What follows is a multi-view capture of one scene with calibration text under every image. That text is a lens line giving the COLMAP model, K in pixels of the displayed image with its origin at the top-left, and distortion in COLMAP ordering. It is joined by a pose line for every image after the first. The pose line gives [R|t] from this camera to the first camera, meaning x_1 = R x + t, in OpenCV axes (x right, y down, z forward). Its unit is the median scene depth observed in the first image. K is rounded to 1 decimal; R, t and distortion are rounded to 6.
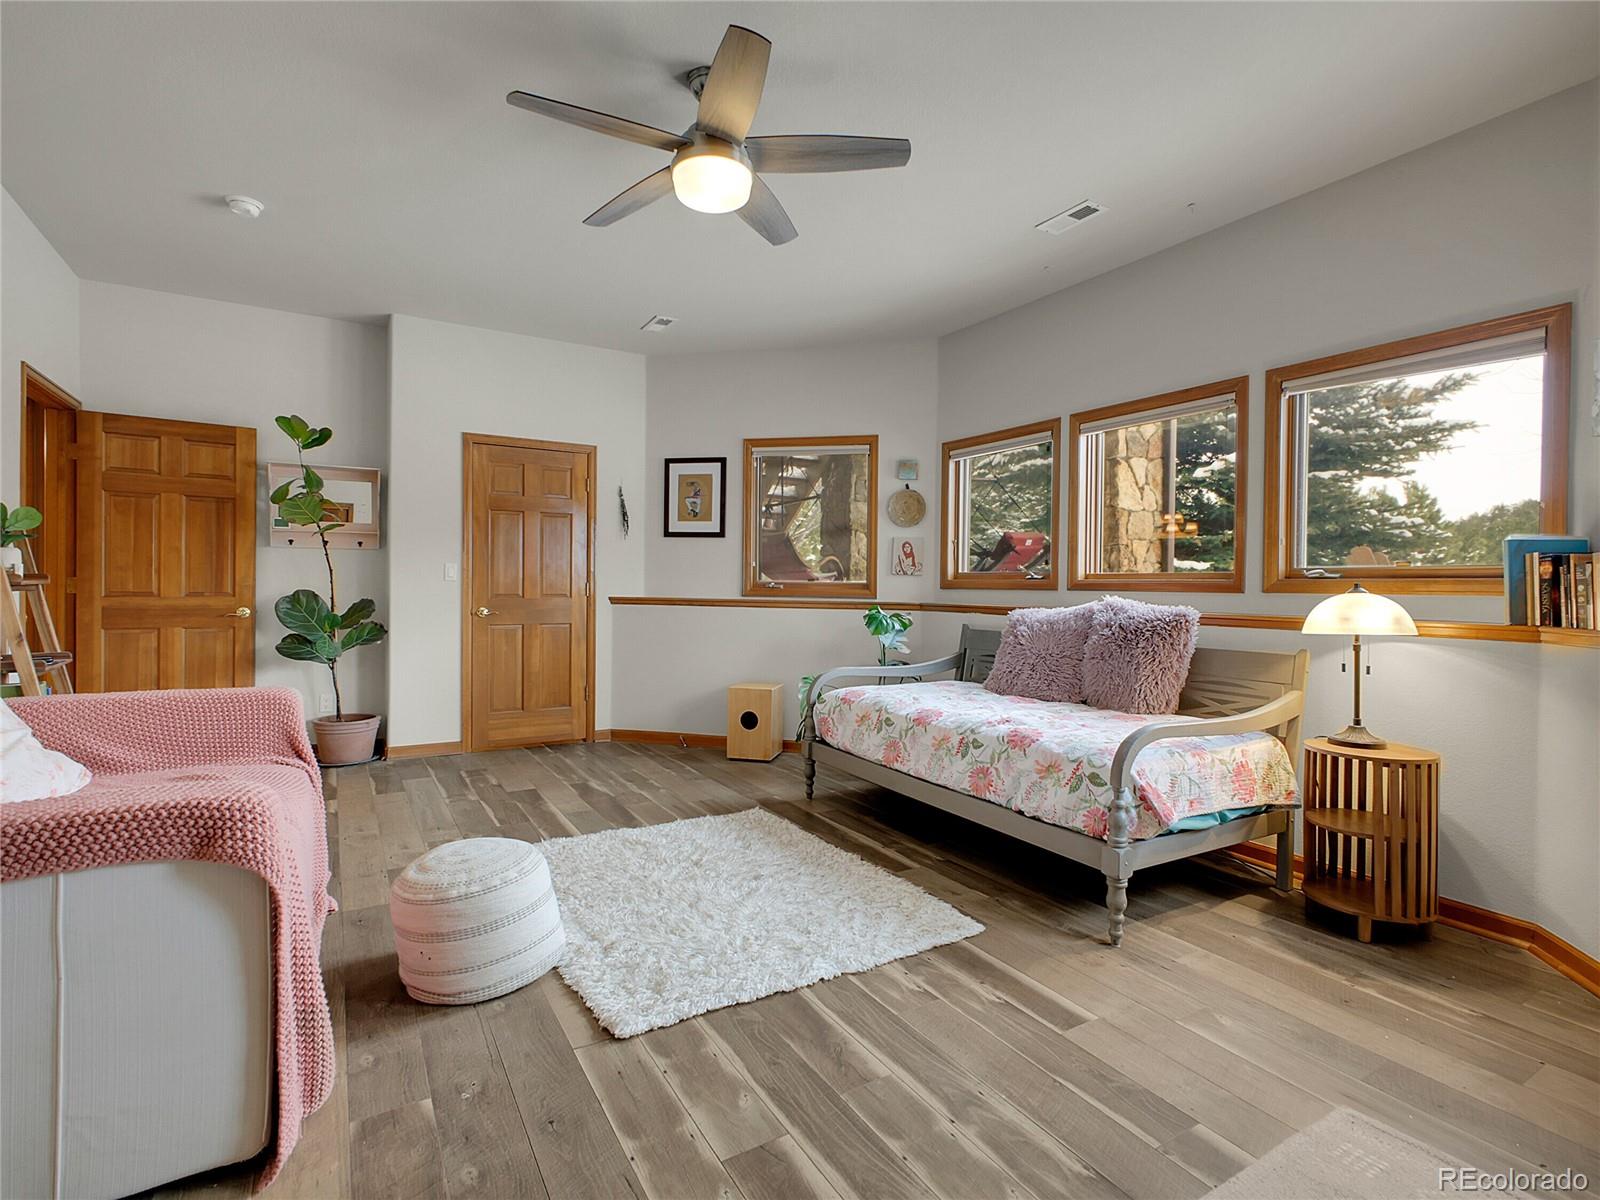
lens RADIAL K [[778.7, 0, 802.3], [0, 778.7, 593.1], [0, 0, 1]] dist [0.001959, -0.000252]
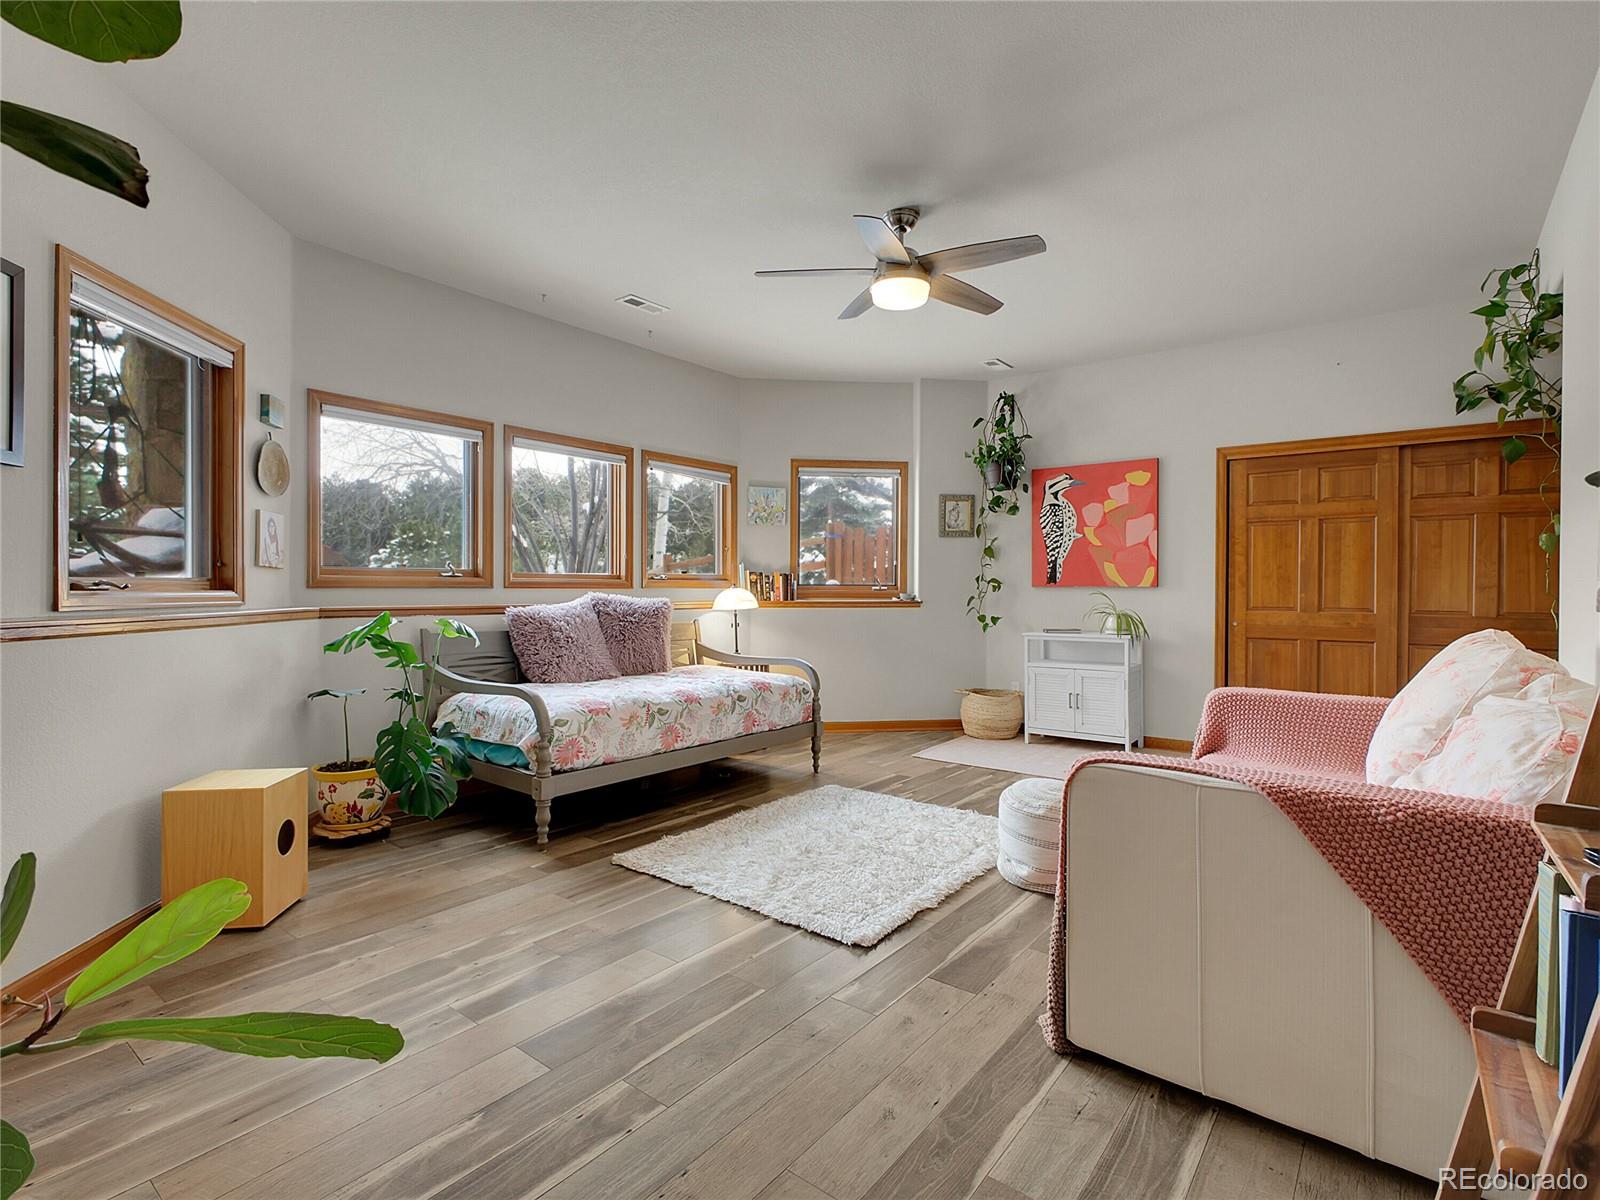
lens RADIAL K [[778.7, 0, 802.3], [0, 778.7, 593.1], [0, 0, 1]] dist [0.001959, -0.000252]
pose [[-0.357487, -0.016802, 0.933767, -0.960576], [-0.000339, 0.999840, 0.017862, -0.019689], [-0.933918, 0.006069, -0.357436, 1.187317]]
